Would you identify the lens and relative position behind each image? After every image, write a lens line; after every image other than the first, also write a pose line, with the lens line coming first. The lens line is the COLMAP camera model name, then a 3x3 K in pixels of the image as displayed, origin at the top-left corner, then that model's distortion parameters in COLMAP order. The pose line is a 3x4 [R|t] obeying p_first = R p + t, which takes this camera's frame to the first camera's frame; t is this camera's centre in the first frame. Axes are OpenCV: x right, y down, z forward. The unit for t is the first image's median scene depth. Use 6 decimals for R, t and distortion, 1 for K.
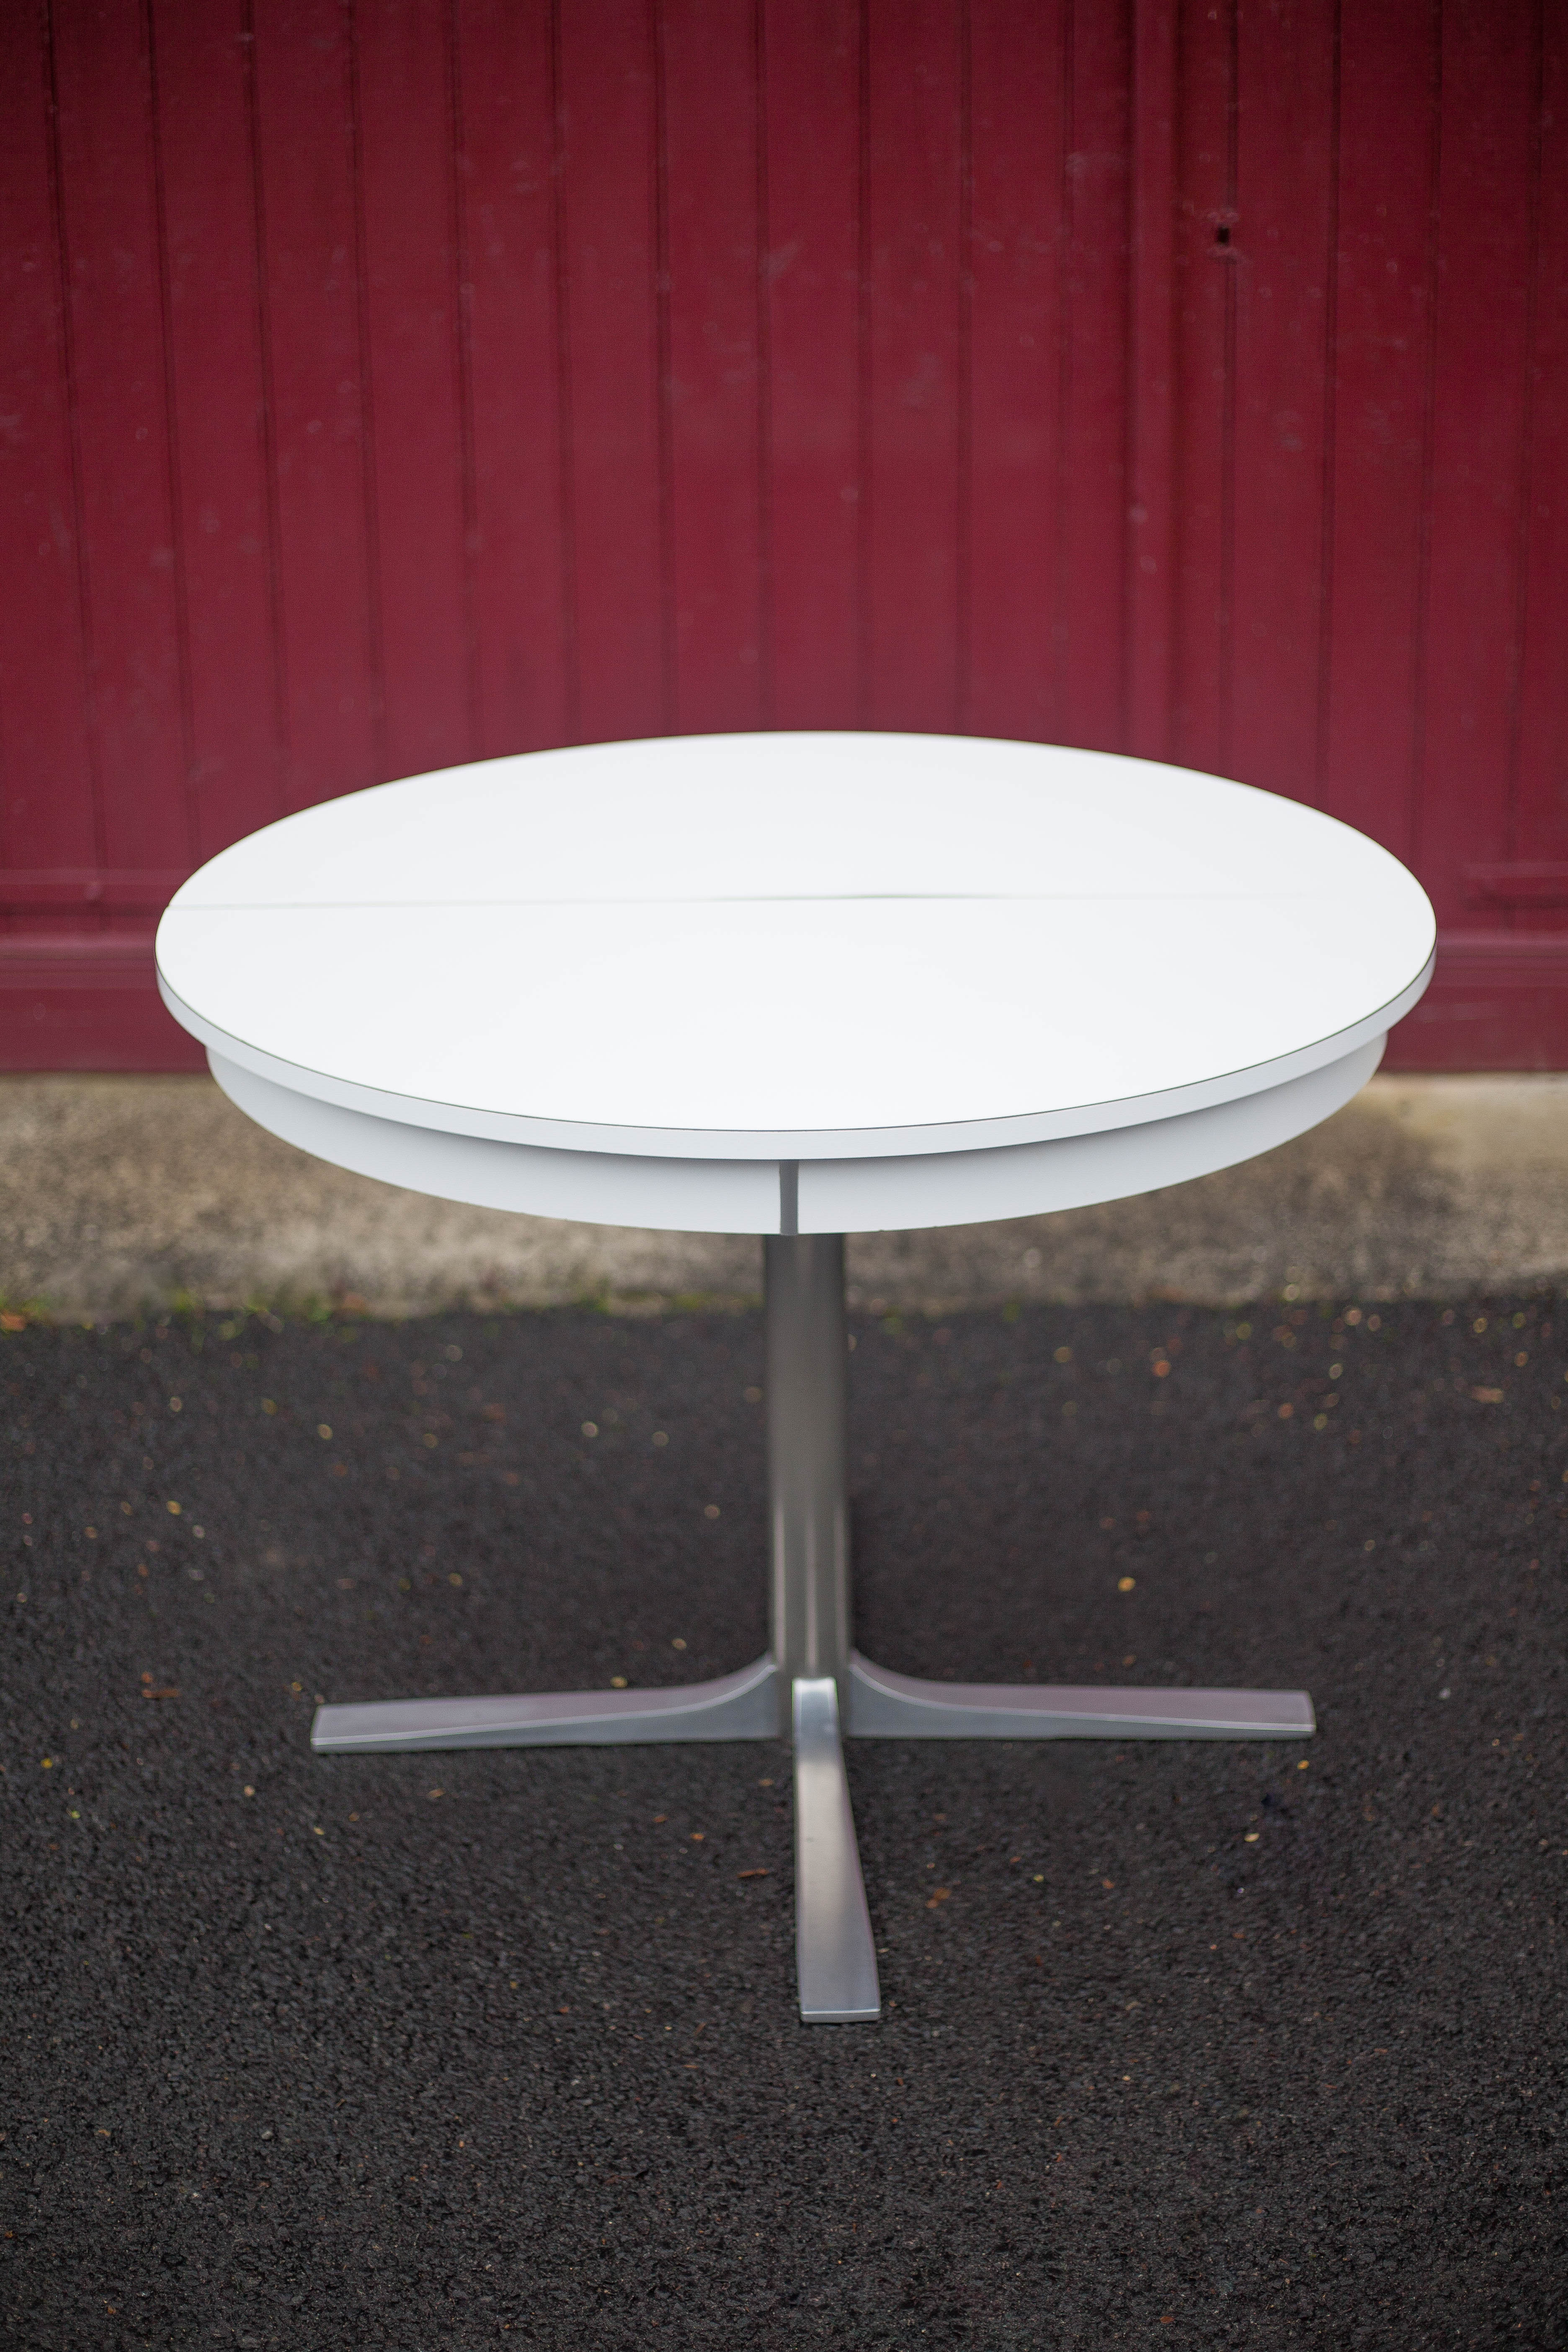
lens RADIAL K [[3472.2, 0, 786.0], [0, 3472.2, 1186.1], [0, 0, 1]] dist [-0.118826, -0.038262]
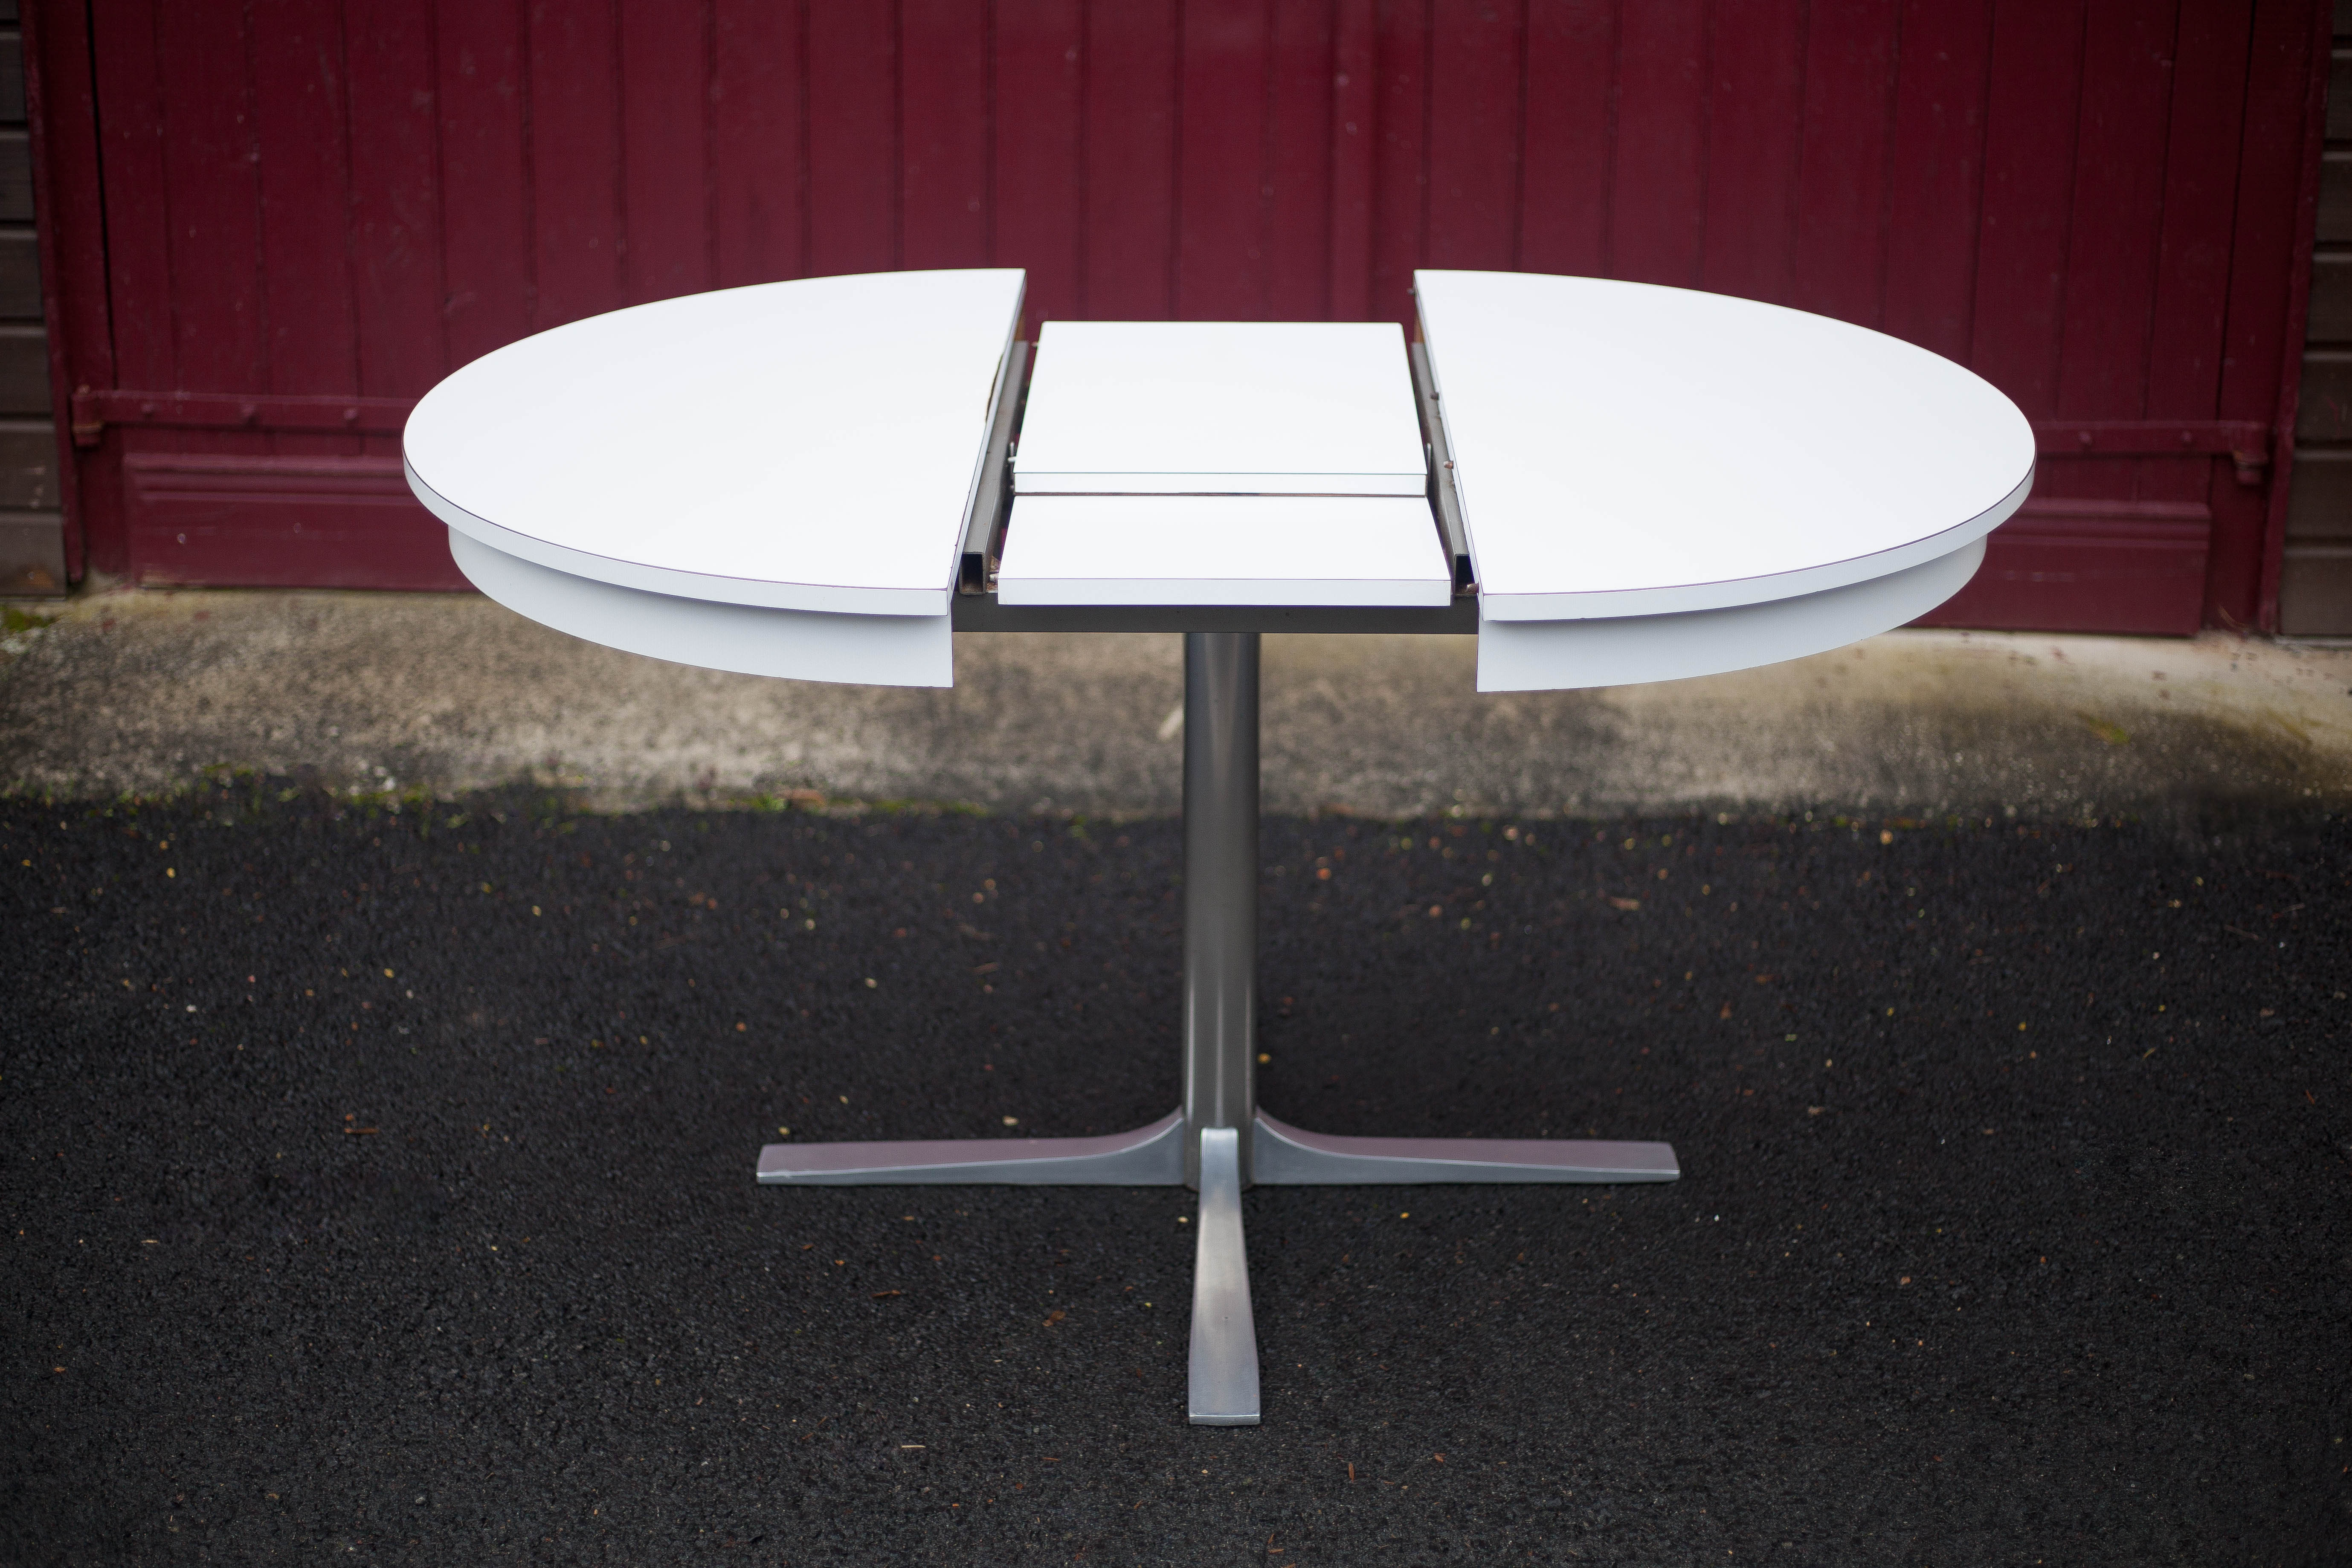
lens RADIAL K [[3533.2, 0, 1176.0], [0, 3533.2, 784.0], [0, 0, 1]] dist [-0.120213, -0.022864]
pose [[0.999639, 0.024638, 0.010749, 0.062943], [-0.024574, 0.999680, -0.006051, 0.040798], [-0.010895, 0.005785, 0.999924, -0.108116]]
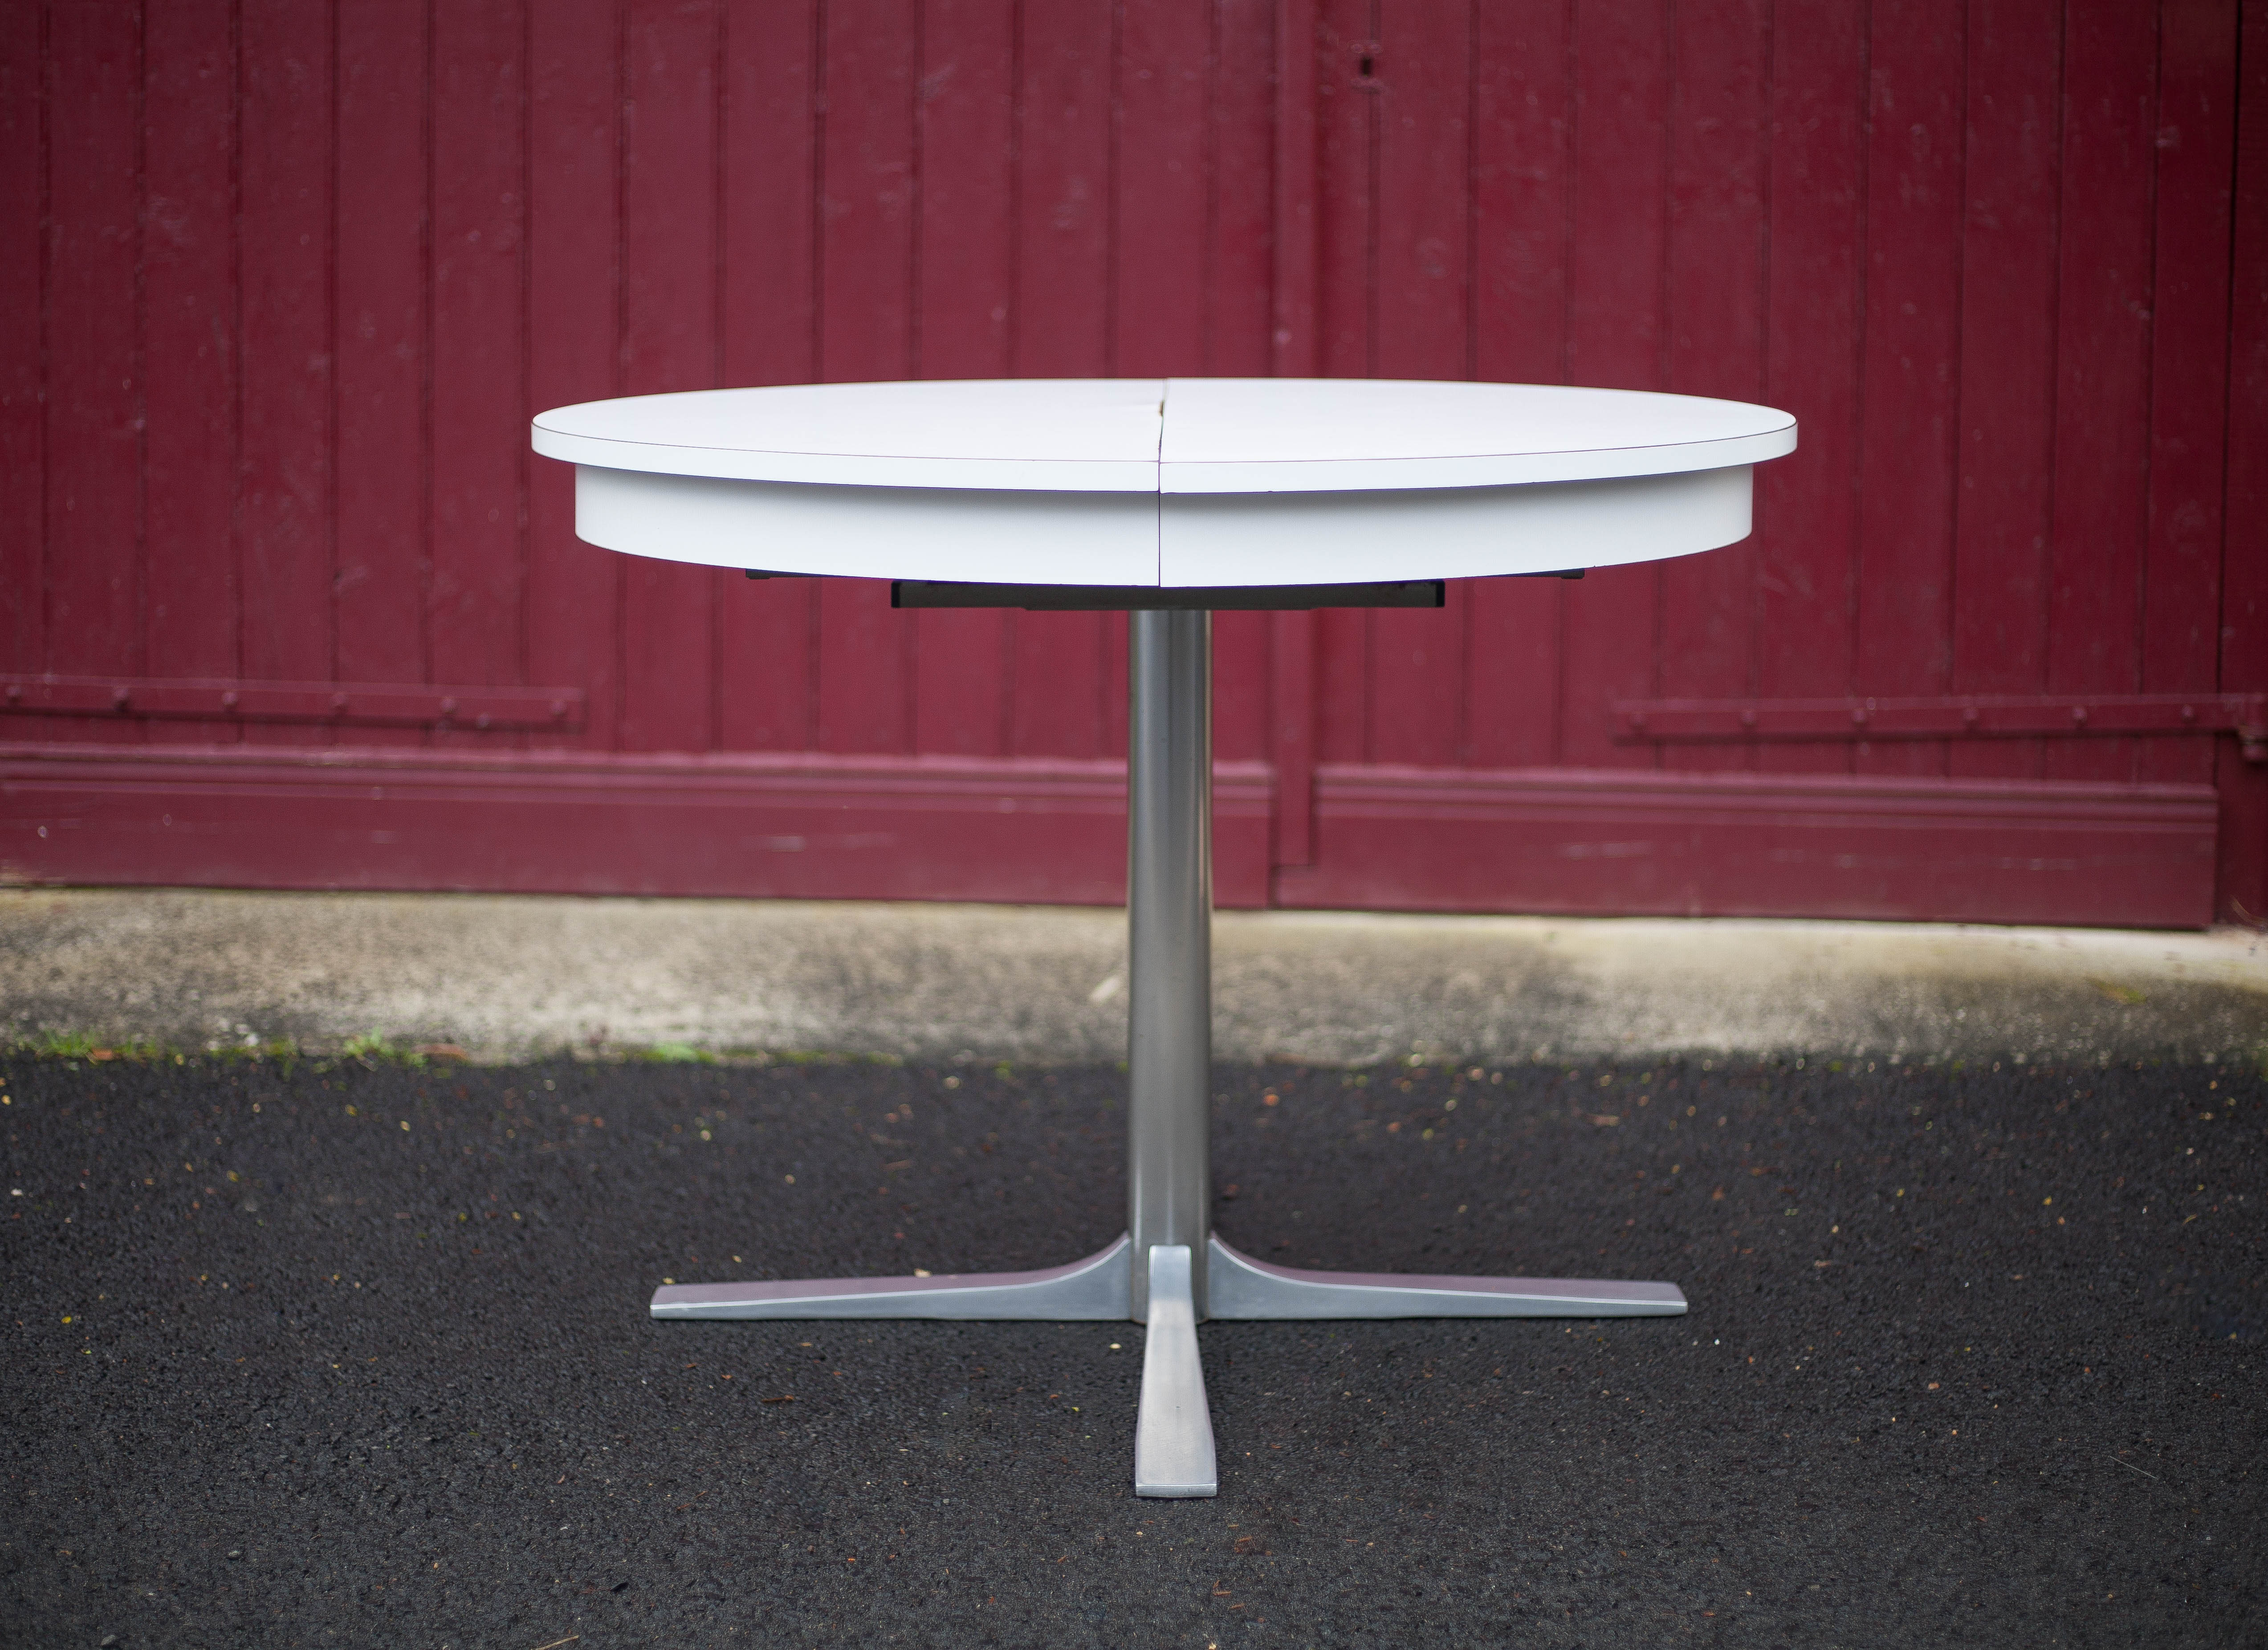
lens RADIAL K [[3690.6, 0, 1126.5], [0, 3690.6, 829.1], [0, 0, 1]] dist [-0.120103, -0.018710]
pose [[0.999675, 0.024115, 0.008254, 0.071567], [-0.021807, 0.976843, -0.212845, 0.248450], [-0.013195, 0.212596, 0.977051, -0.031955]]
